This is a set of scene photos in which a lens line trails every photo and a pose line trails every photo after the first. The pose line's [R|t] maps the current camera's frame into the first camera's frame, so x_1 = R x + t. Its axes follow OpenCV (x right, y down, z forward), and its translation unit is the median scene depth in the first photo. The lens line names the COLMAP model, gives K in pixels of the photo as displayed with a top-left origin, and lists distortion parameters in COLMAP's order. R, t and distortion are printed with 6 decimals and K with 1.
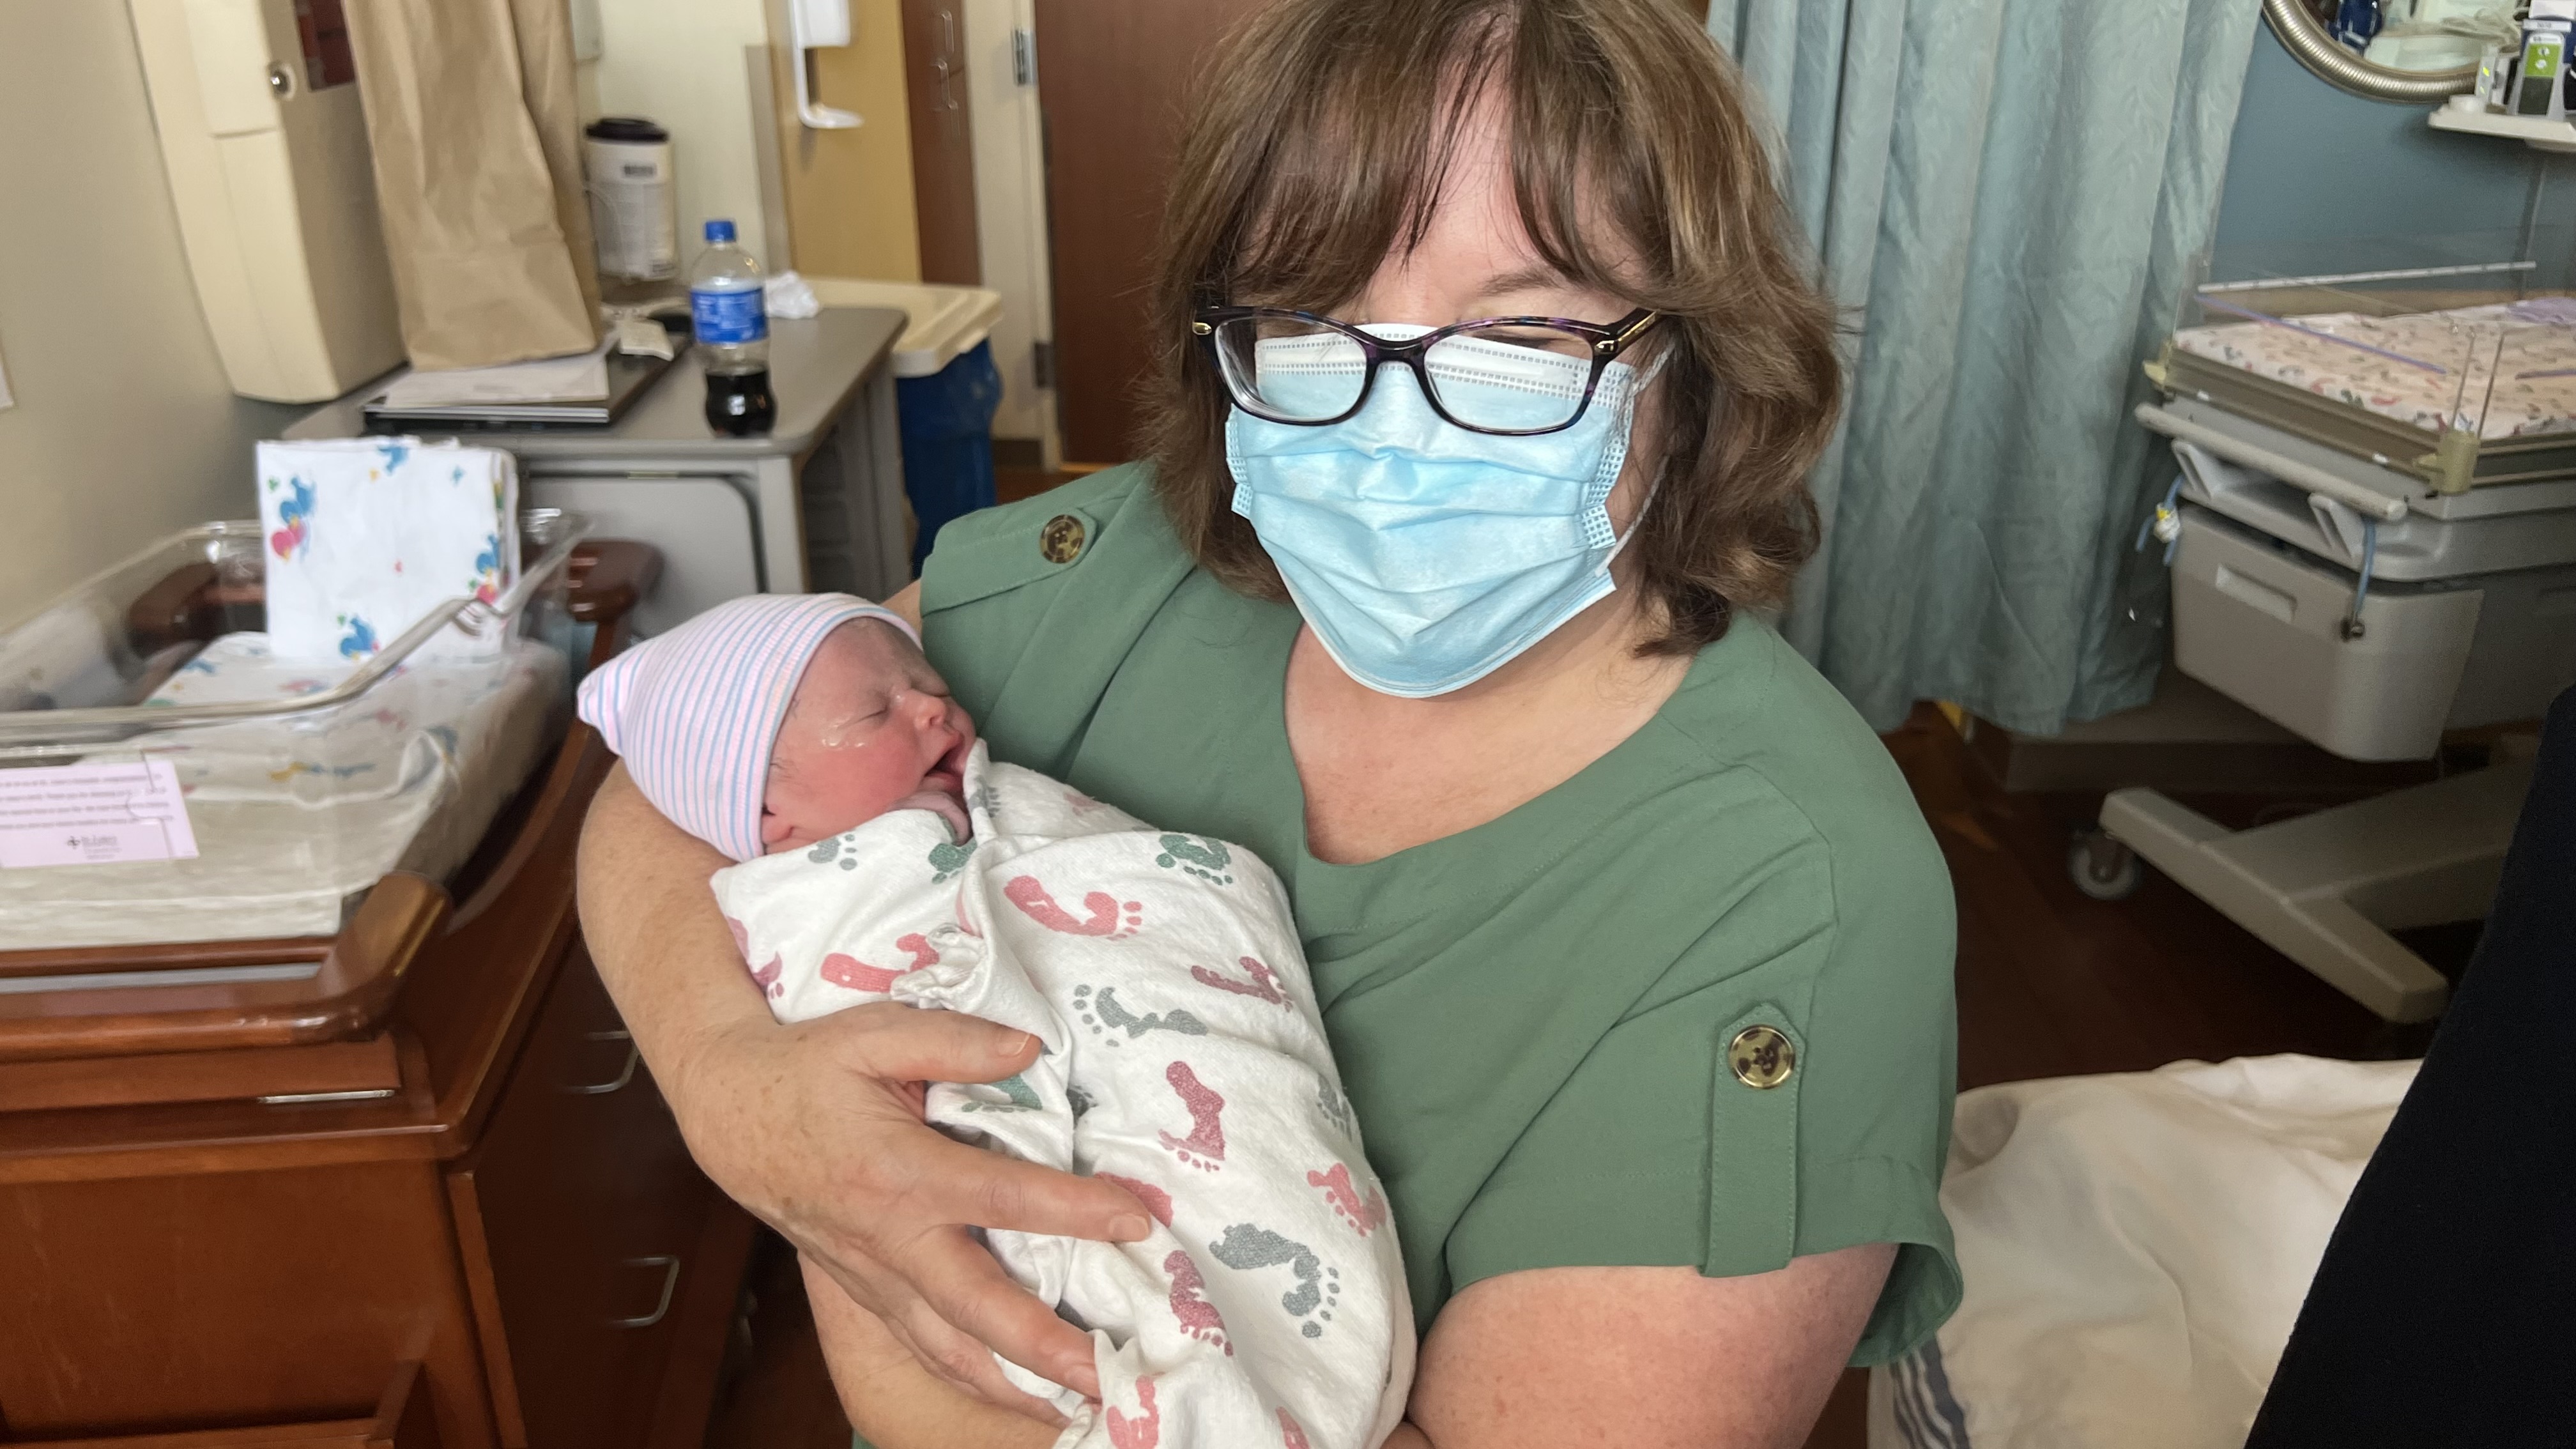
lens RADIAL K [[1959.6, 0, 1294.9], [0, 1959.6, 726.4], [0, 0, 1]] dist [0.001168, -0.003825]
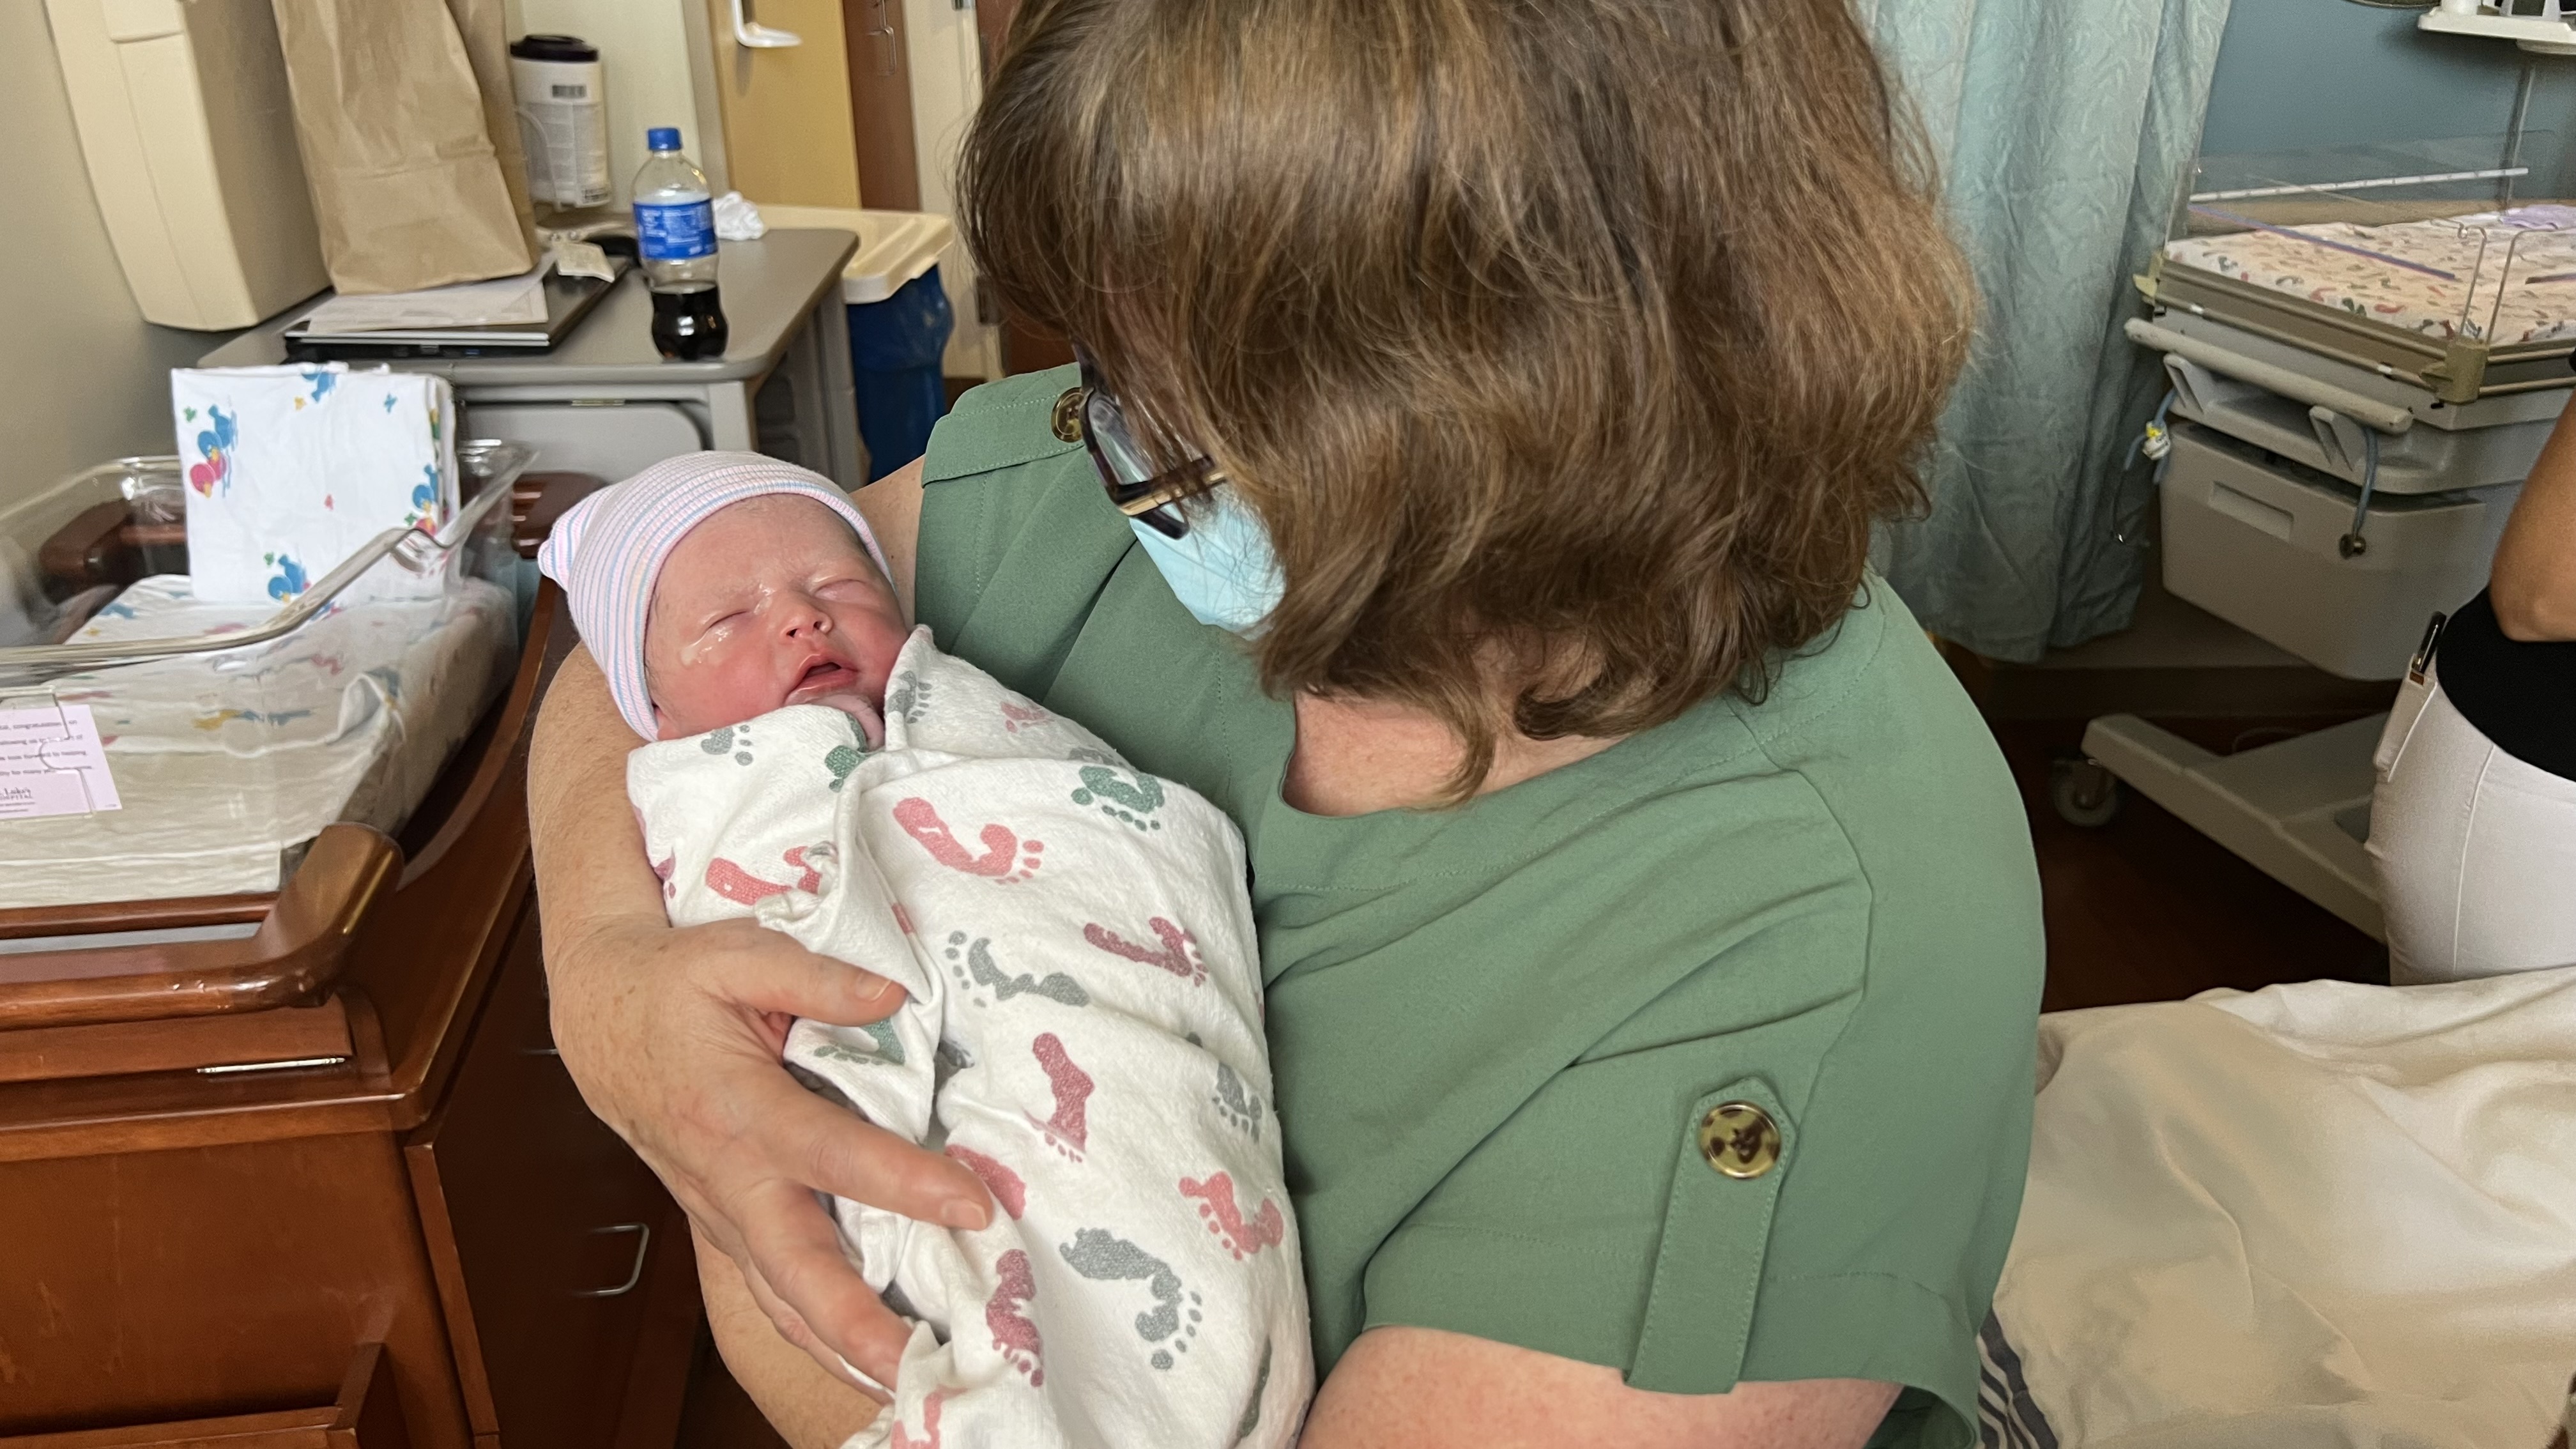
lens RADIAL K [[1979.3, 0, 1296.8], [0, 1979.3, 739.3], [0, 0, 1]] dist [-0.000503, 0.002674]
pose [[0.999561, -0.016537, 0.024579, -0.018113], [0.015652, 0.999237, 0.035791, 0.005187], [-0.025152, -0.035391, 0.999057, 0.034883]]
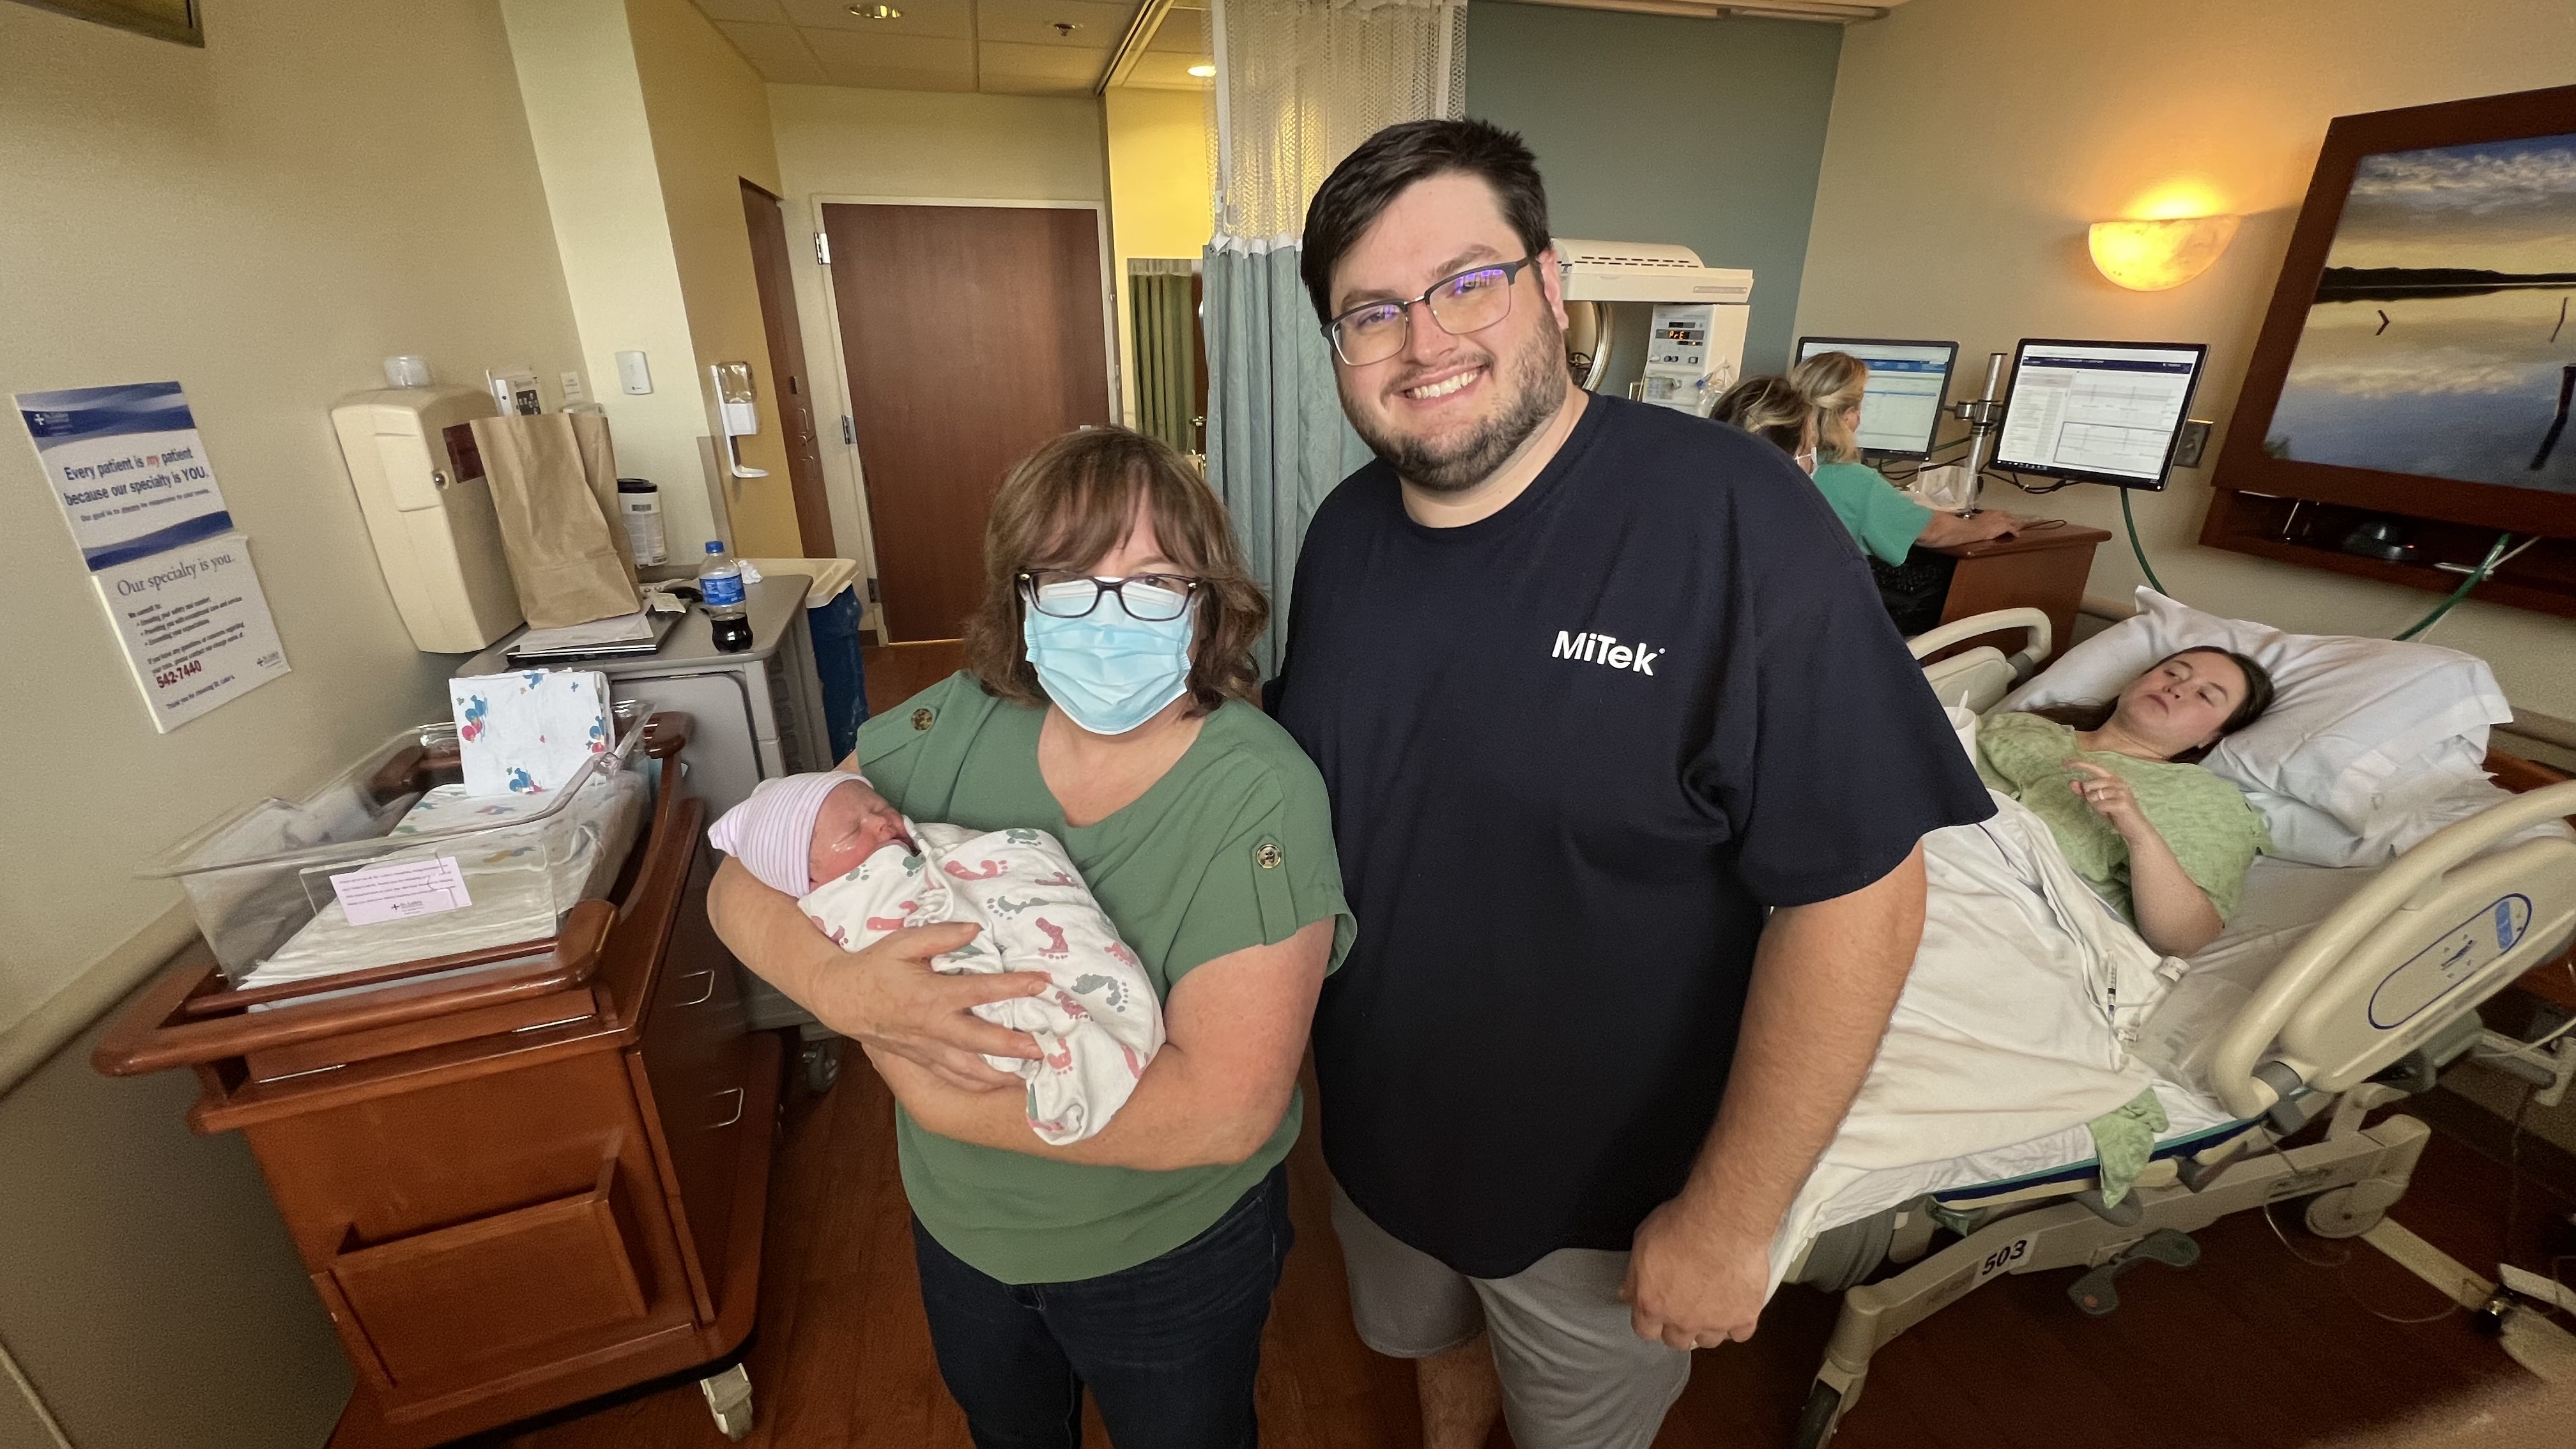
lens RADIAL K [[1000.6, 0, 1288.0], [0, 1000.6, 724.5], [0, 0, 1]] dist [-0.011254, 0.000061]
pose [[0.962761, -0.100104, 0.251139, -0.015148], [0.107806, 0.994026, -0.017063, -0.003191], [-0.247930, 0.043502, 0.967801, -0.072340]]
